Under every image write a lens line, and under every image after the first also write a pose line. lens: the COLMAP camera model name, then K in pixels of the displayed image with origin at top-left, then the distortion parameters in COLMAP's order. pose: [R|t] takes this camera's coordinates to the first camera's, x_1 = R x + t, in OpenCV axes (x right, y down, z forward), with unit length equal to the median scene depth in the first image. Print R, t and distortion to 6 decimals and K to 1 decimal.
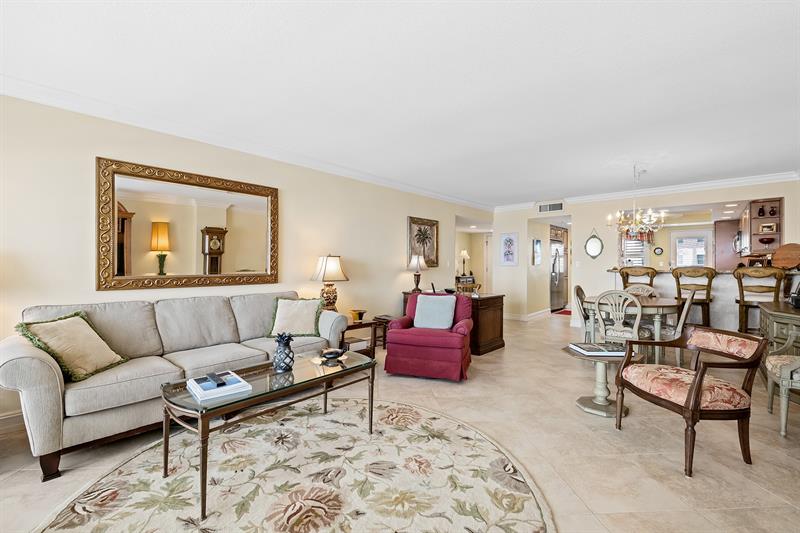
lens RADIAL K [[354.3, 0, 402.7], [0, 354.3, 265.7], [0, 0, 1]] dist [0.002992, -0.000475]
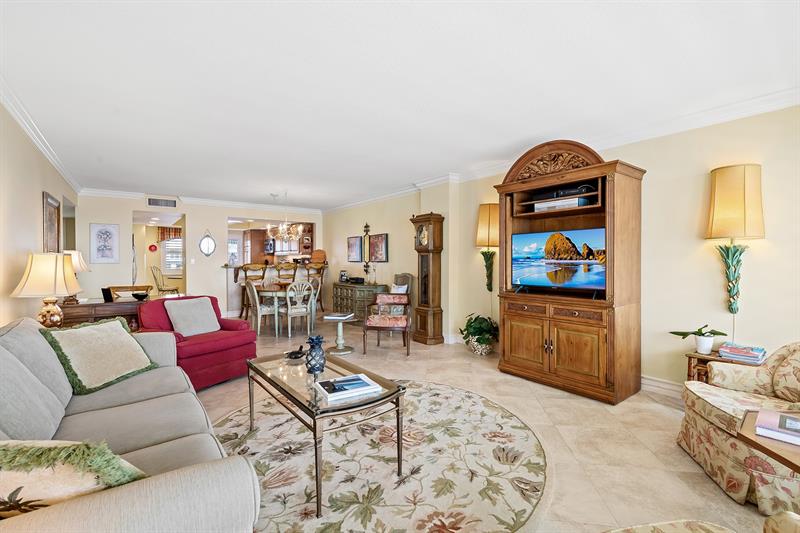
lens RADIAL K [[354.3, 0, 403.2], [0, 354.3, 262.7], [0, 0, 1]] dist [0.002992, -0.000475]
pose [[0.176798, -0.010569, 0.984190, -0.786678], [0.002881, 0.999944, 0.010220, -0.016202], [-0.984243, 0.001029, 0.176818, 0.344432]]
